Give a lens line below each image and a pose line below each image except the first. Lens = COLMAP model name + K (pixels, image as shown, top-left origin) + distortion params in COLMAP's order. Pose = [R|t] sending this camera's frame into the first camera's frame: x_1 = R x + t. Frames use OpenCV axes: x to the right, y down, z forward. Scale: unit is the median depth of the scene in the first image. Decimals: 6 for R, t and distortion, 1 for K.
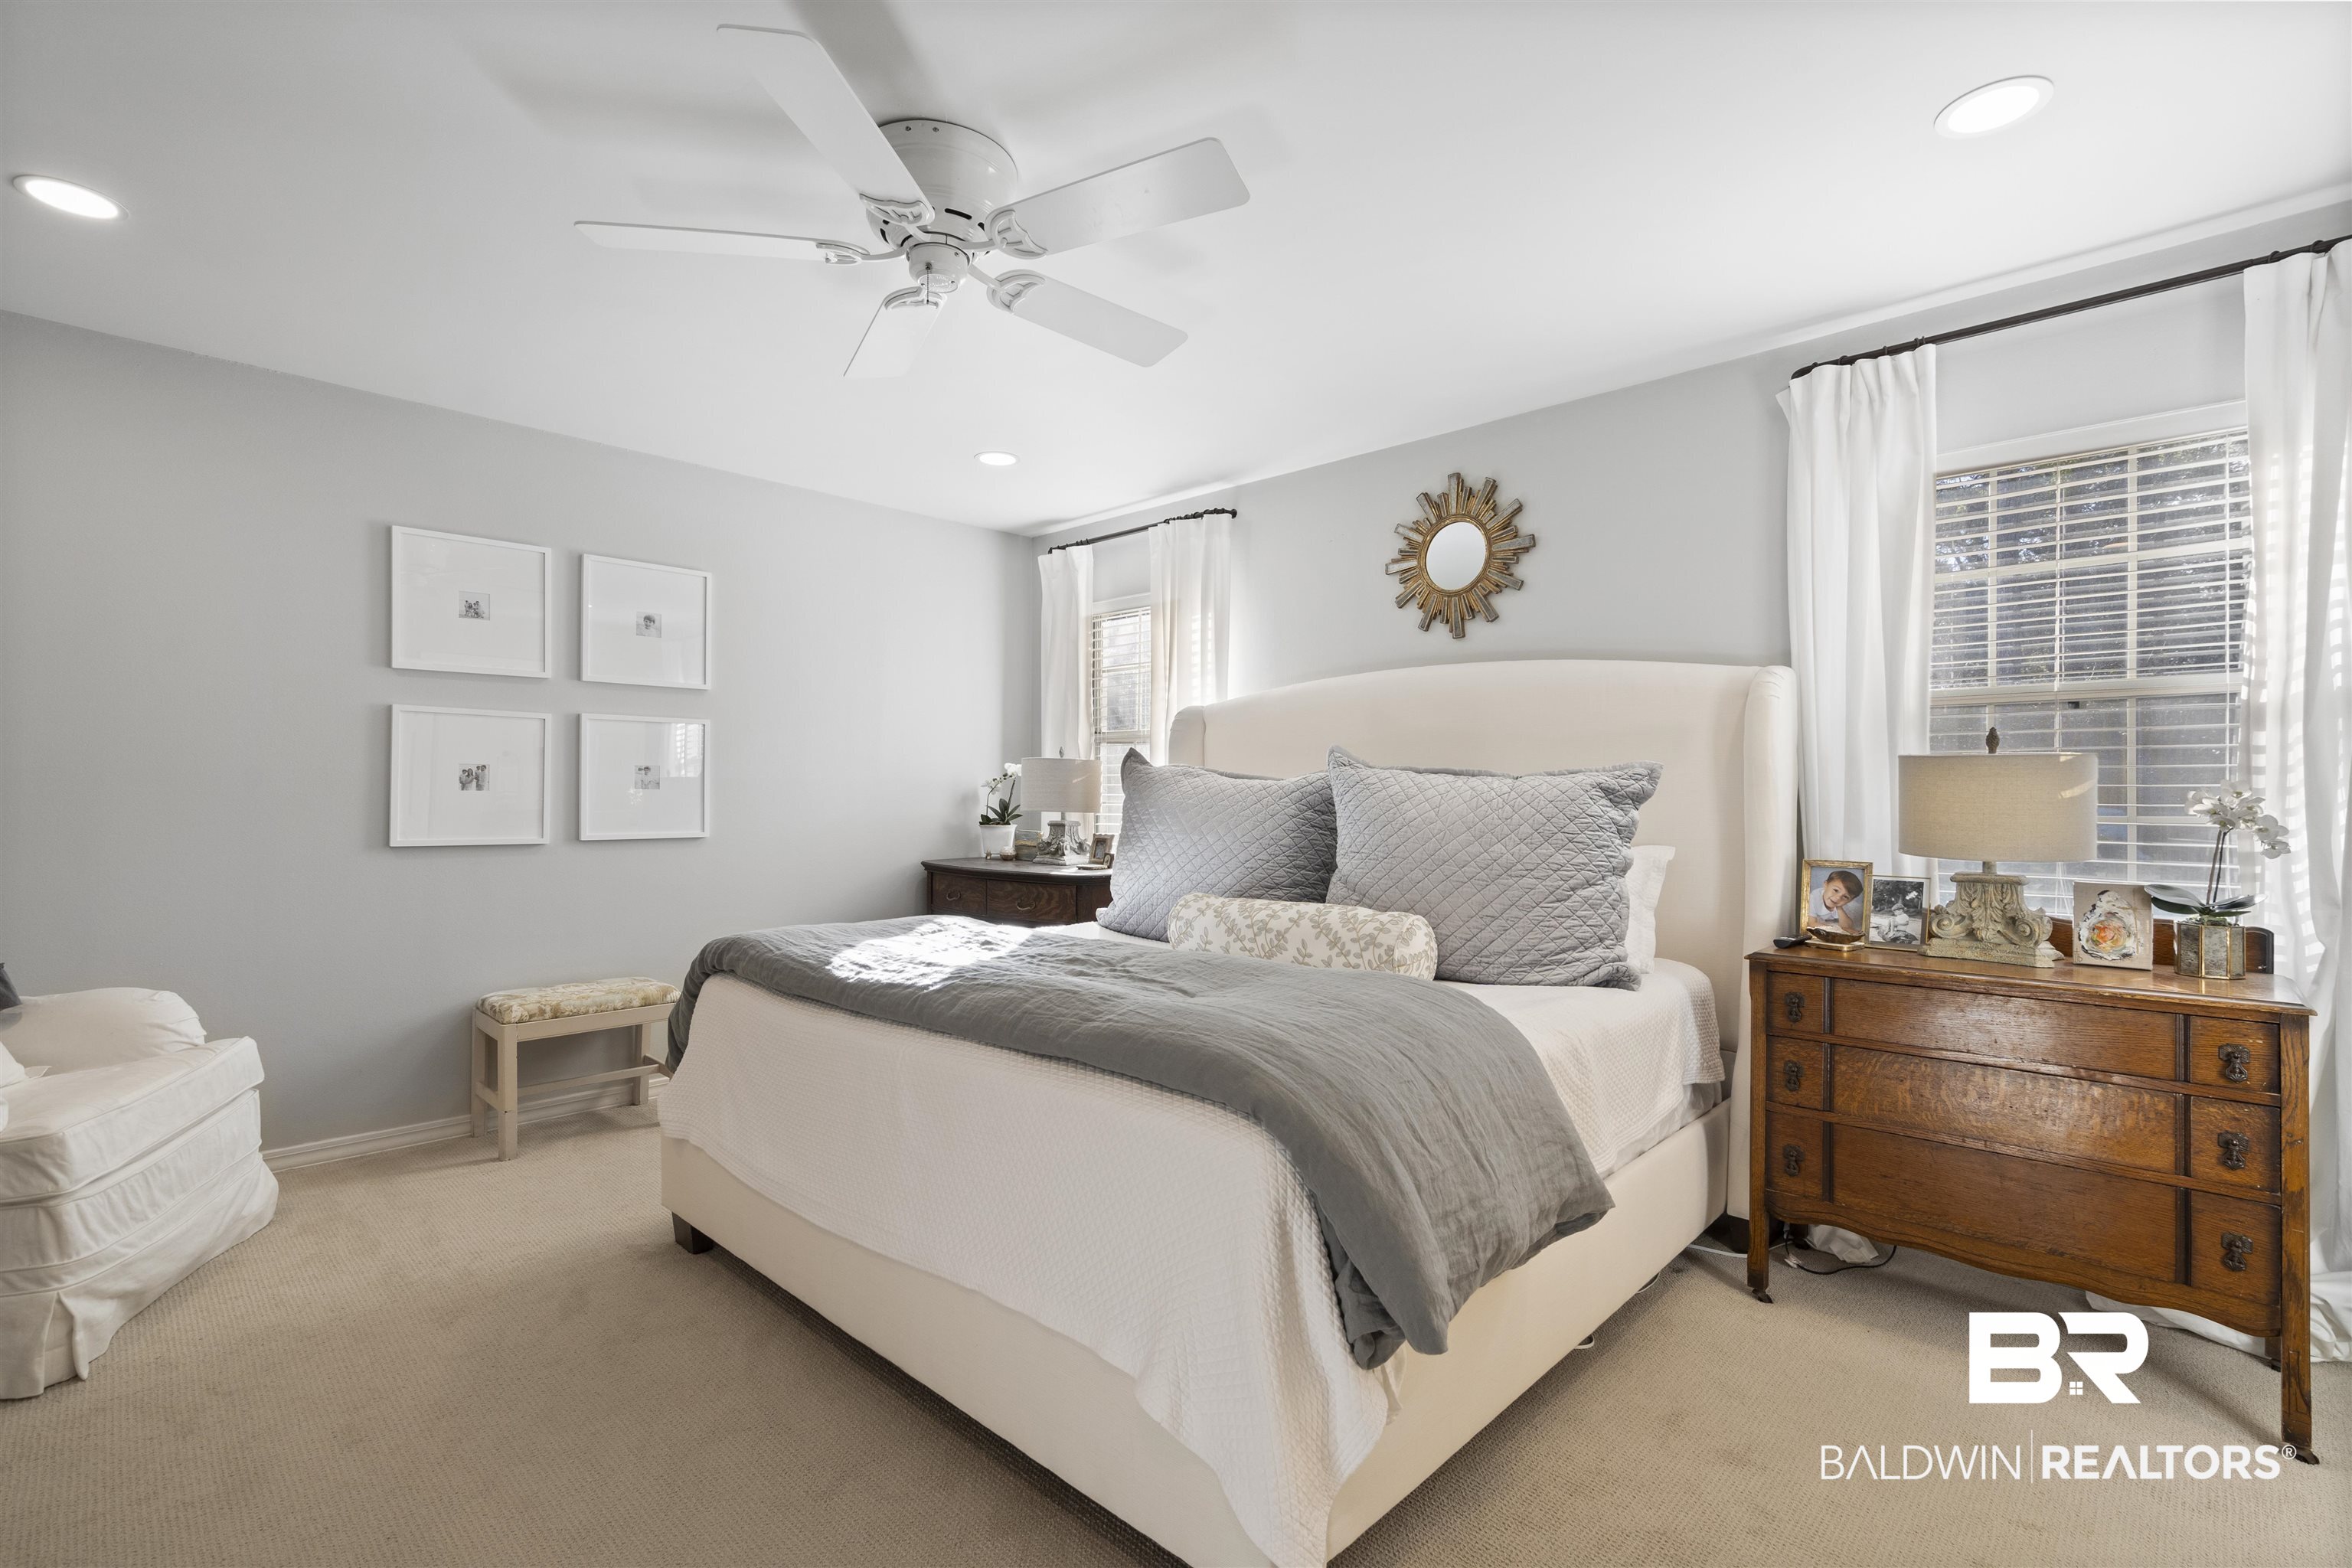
lens RADIAL K [[1075.4, 0, 1169.7], [0, 1075.4, 783.6], [0, 0, 1]] dist [-0.002819, 0.000042]
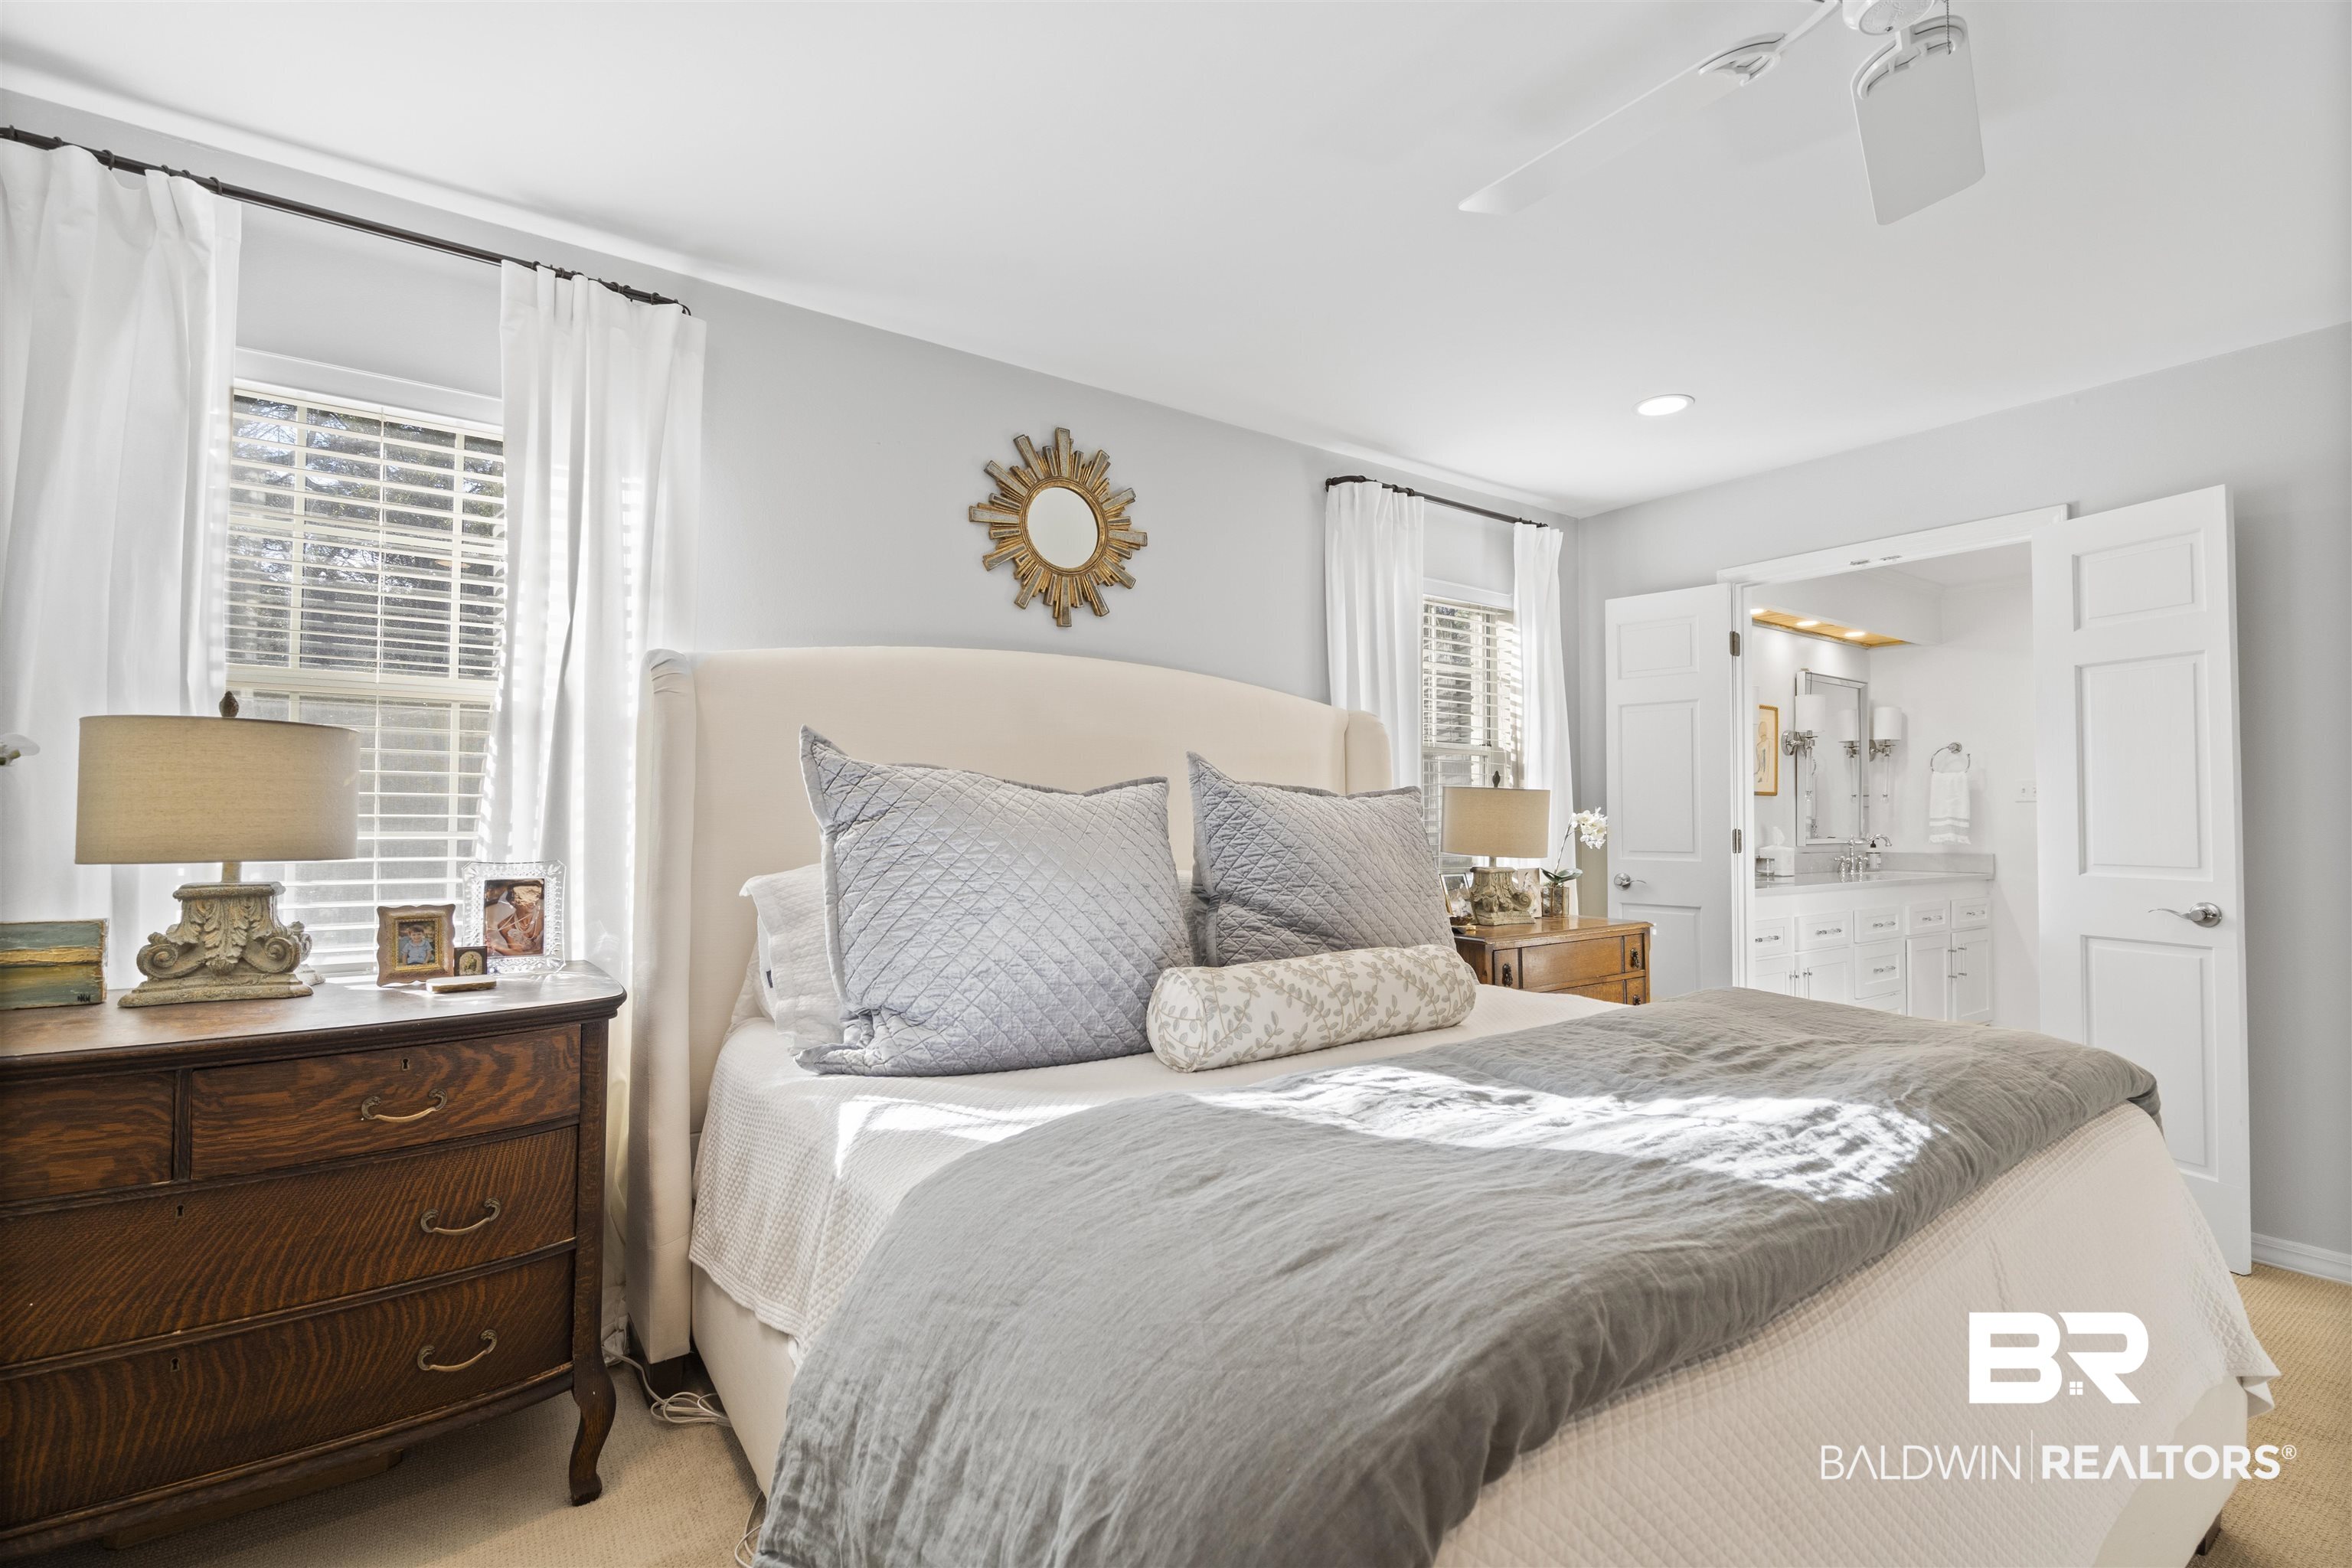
lens RADIAL K [[1075.4, 0, 1160.7], [0, 1075.4, 780.6], [0, 0, 1]] dist [-0.002819, 0.000042]
pose [[0.199050, 0.025320, 0.979662, -0.523015], [-0.015990, 0.999617, -0.022587, 0.001101], [-0.979859, -0.011169, 0.199378, 0.752043]]
